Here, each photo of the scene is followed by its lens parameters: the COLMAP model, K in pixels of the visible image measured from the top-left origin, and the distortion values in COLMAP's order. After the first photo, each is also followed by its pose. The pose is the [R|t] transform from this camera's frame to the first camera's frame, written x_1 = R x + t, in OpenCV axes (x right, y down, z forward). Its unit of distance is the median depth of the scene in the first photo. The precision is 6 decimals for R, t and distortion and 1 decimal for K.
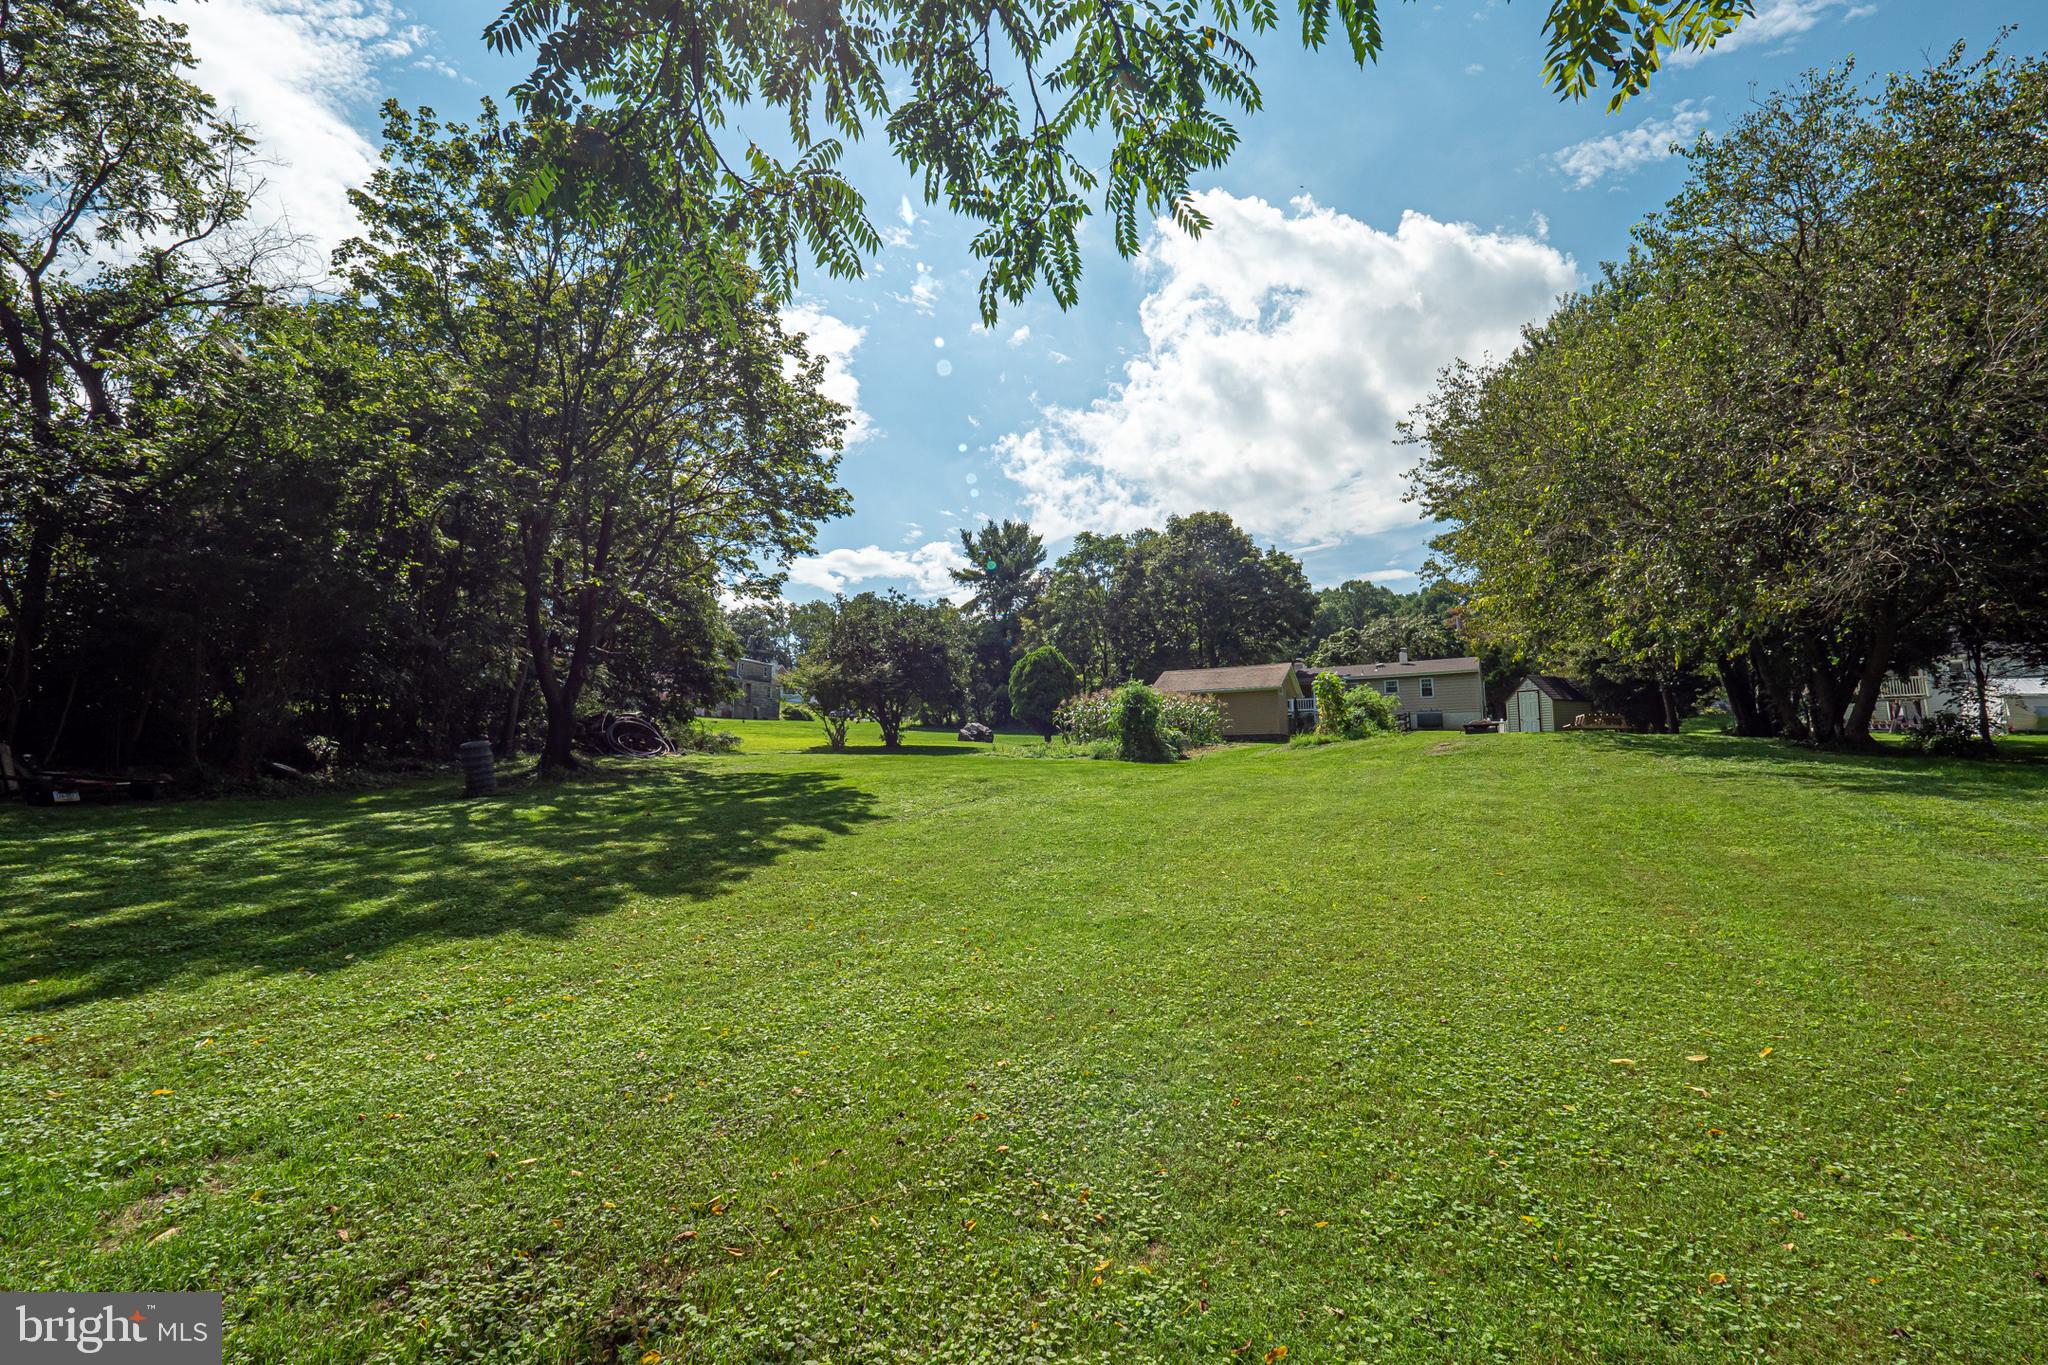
lens RADIAL K [[858.4, 0, 1021.7], [0, 858.4, 666.8], [0, 0, 1]] dist [0.010727, -0.012848]
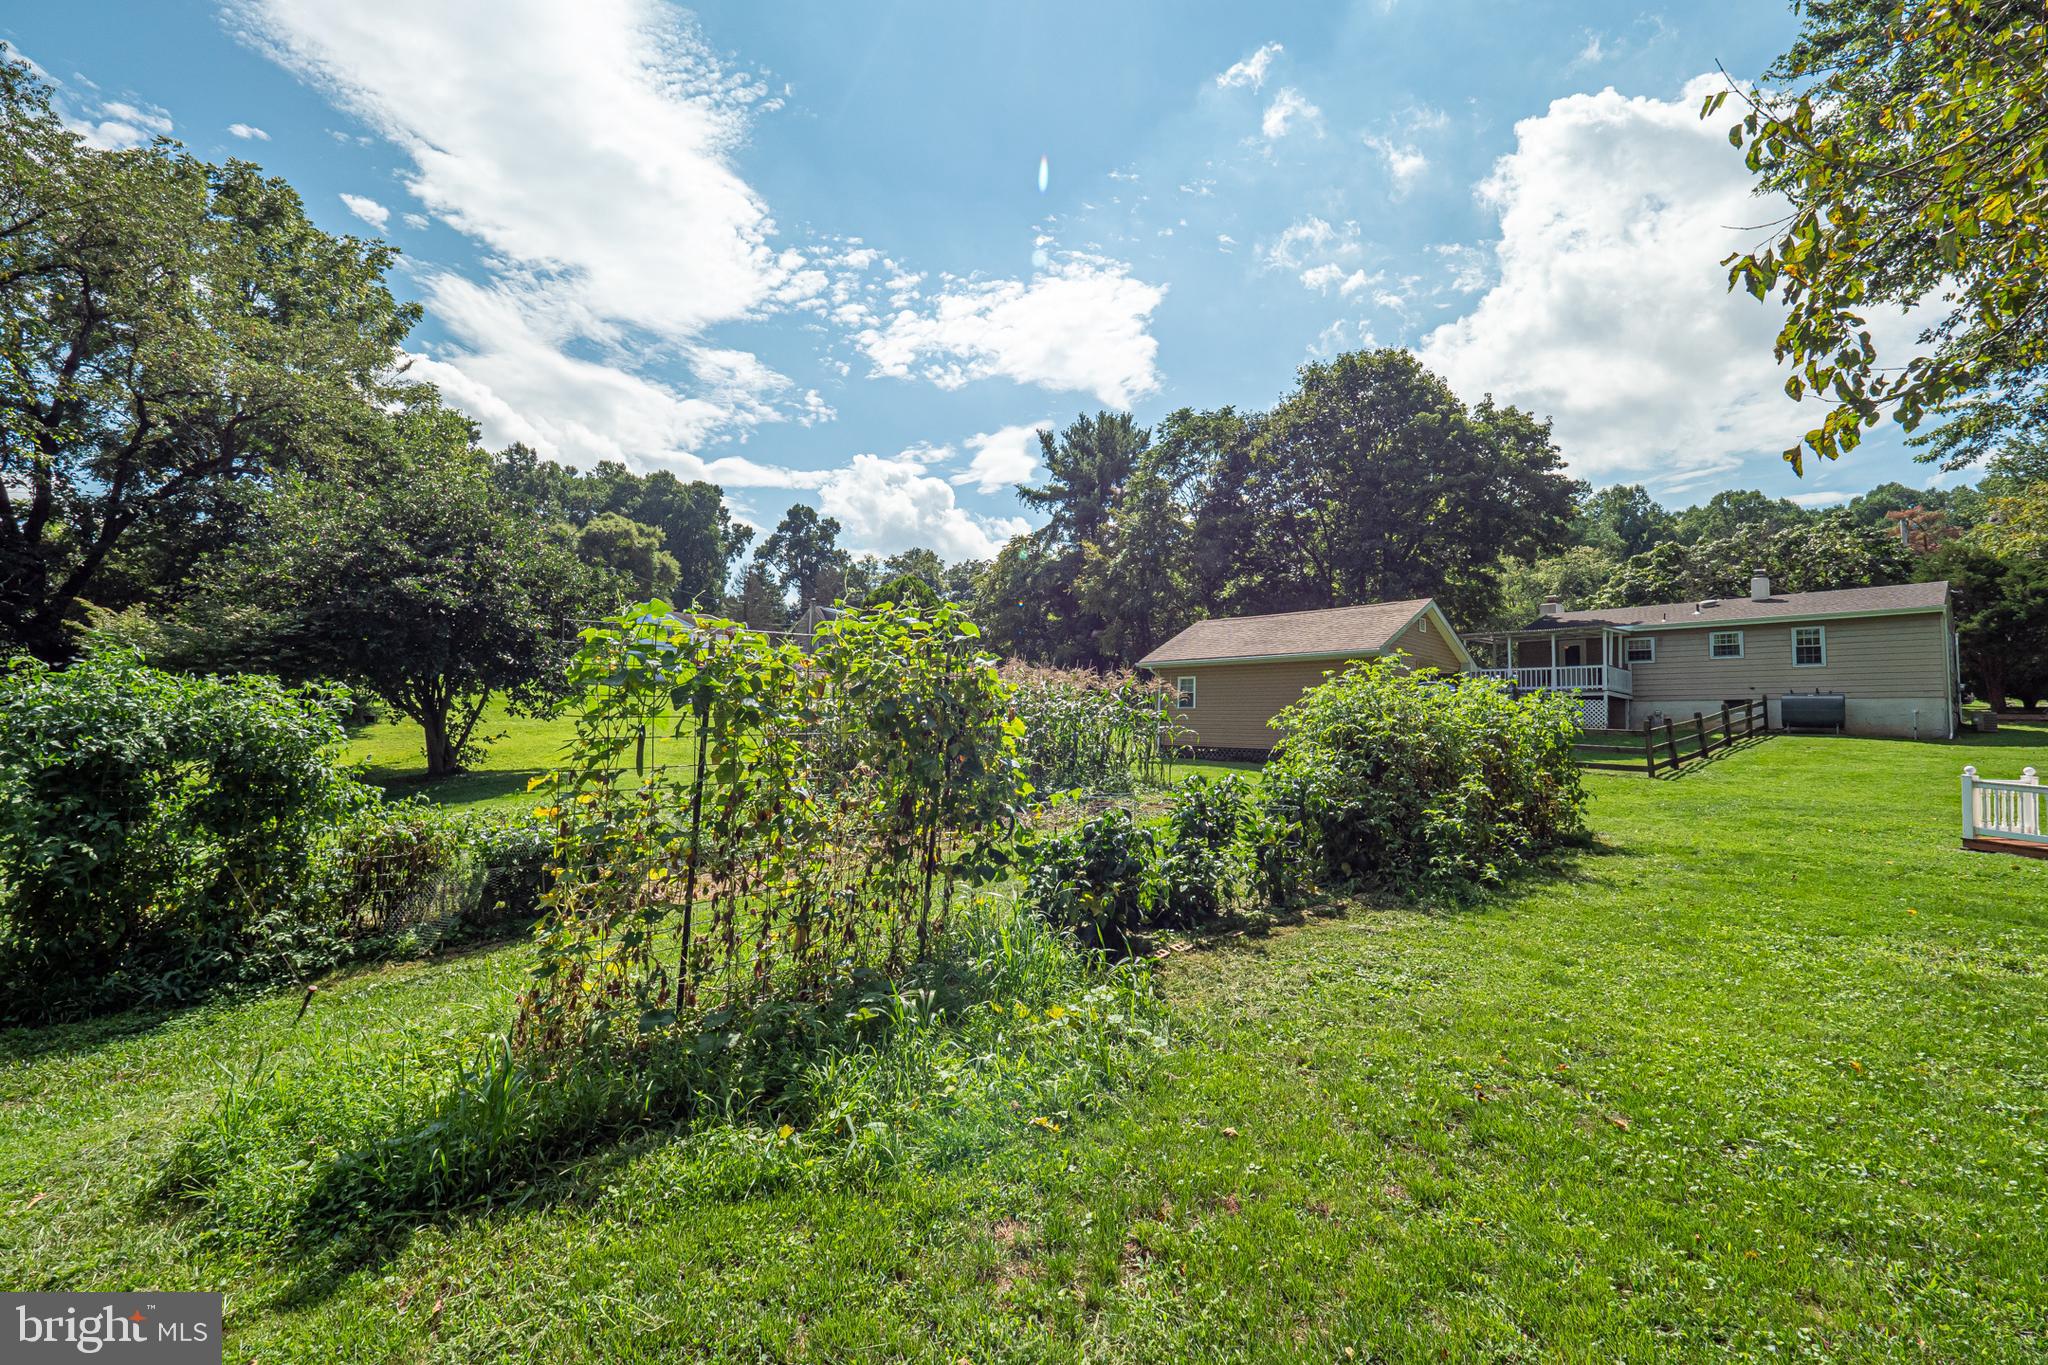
lens RADIAL K [[858.4, 0, 1021.7], [0, 858.4, 666.8], [0, 0, 1]] dist [0.010727, -0.012848]
pose [[0.943711, 0.003299, -0.330755, 0.184898], [0.014390, 0.998594, 0.051019, 0.004121], [0.330458, -0.052907, 0.942337, 0.346075]]
